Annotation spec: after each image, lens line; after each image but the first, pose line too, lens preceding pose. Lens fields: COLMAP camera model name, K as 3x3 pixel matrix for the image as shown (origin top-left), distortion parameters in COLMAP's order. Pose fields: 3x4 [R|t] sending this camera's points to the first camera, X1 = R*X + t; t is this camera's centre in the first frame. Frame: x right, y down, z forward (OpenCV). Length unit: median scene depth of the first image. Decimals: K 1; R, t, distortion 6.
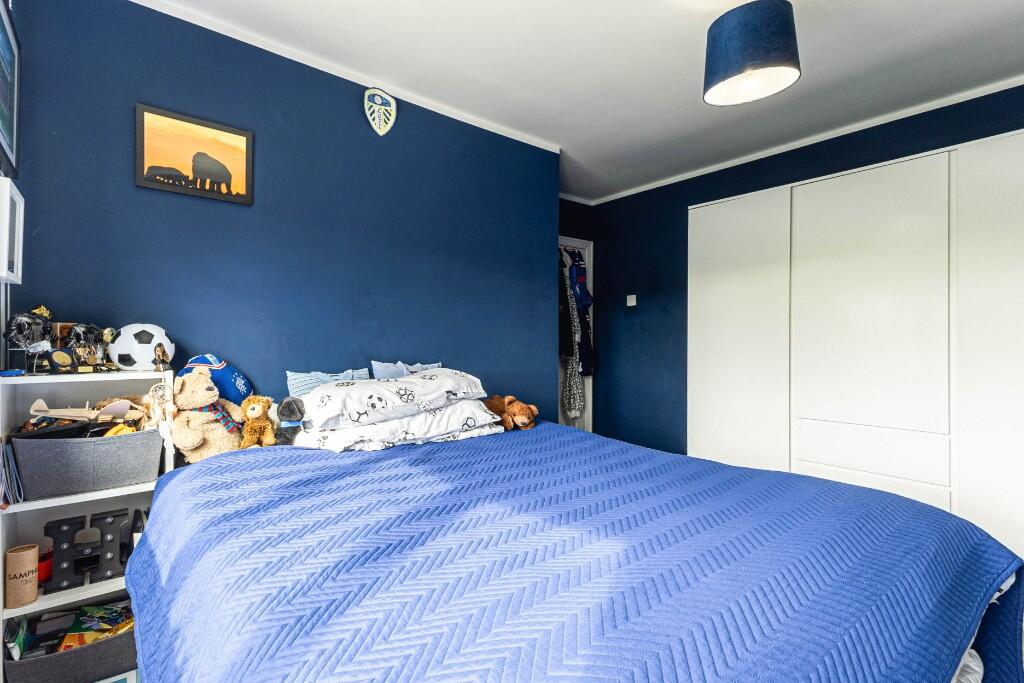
lens RADIAL K [[468.1, 0, 509.5], [0, 468.1, 338.6], [0, 0, 1]] dist [0.001219, 0.000209]
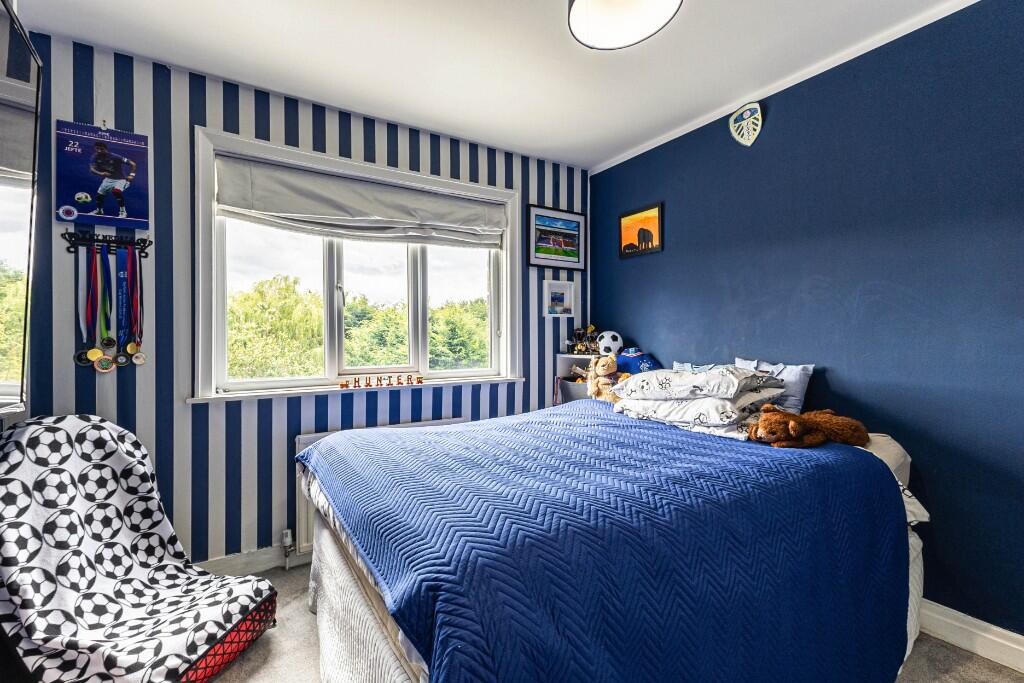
lens RADIAL K [[468.1, 0, 509.5], [0, 468.1, 338.6], [0, 0, 1]] dist [0.001219, 0.000209]
pose [[-0.131672, -0.003879, -0.991286, 1.010804], [0.004401, 0.999980, -0.004498, 0.004984], [0.991284, -0.004955, -0.131652, 0.716252]]
